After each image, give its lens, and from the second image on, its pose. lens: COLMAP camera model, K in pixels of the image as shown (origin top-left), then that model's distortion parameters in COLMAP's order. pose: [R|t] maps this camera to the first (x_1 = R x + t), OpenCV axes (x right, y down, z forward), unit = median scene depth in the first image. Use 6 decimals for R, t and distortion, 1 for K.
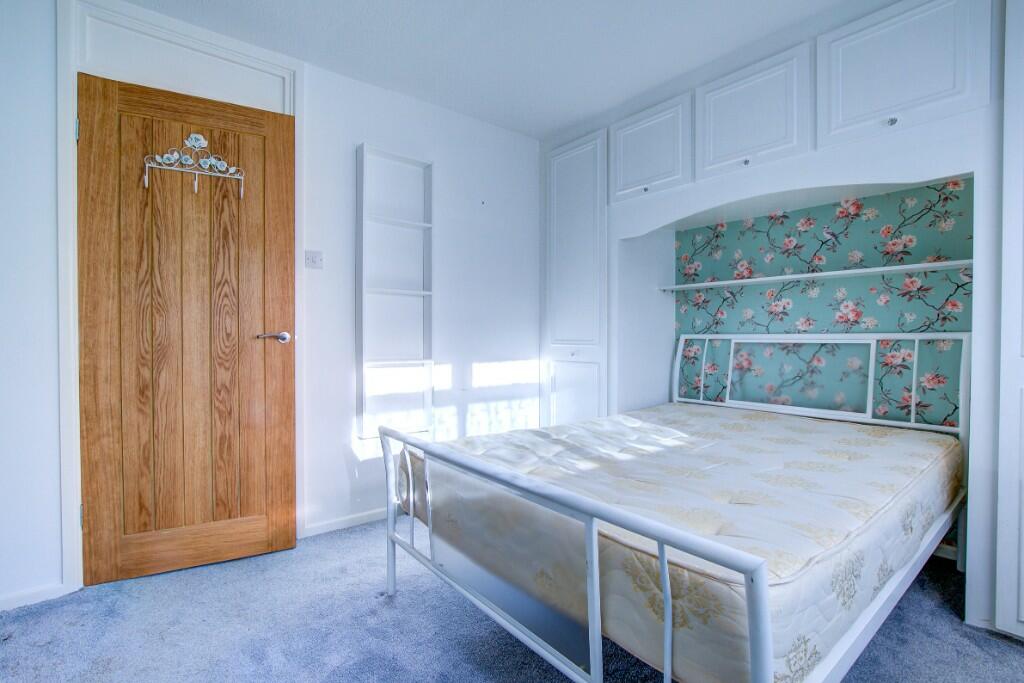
lens RADIAL K [[465.7, 0, 512.0], [0, 465.7, 341.5], [0, 0, 1]] dist [-0.043615, -0.000006]
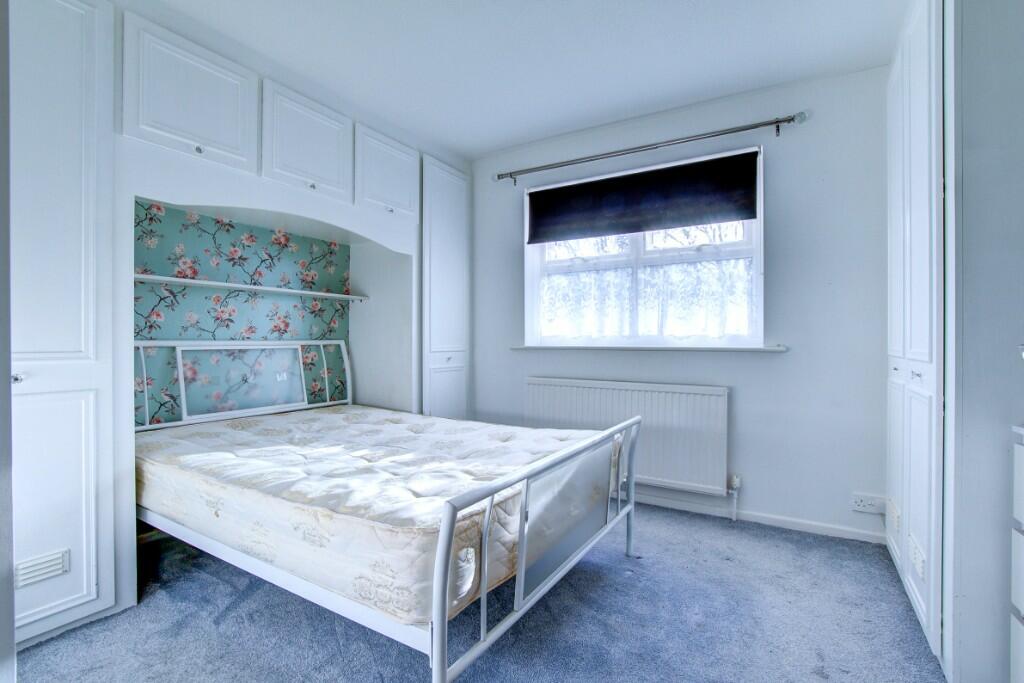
lens RADIAL K [[471.4, 0, 512.0], [0, 471.4, 341.5], [0, 0, 1]] dist [-0.001938, -0.000377]
pose [[-0.339250, 0.000706, 0.940696, -0.608791], [0.012323, 0.999917, 0.003693, -0.010411], [-0.940616, 0.012845, -0.339231, 0.774072]]
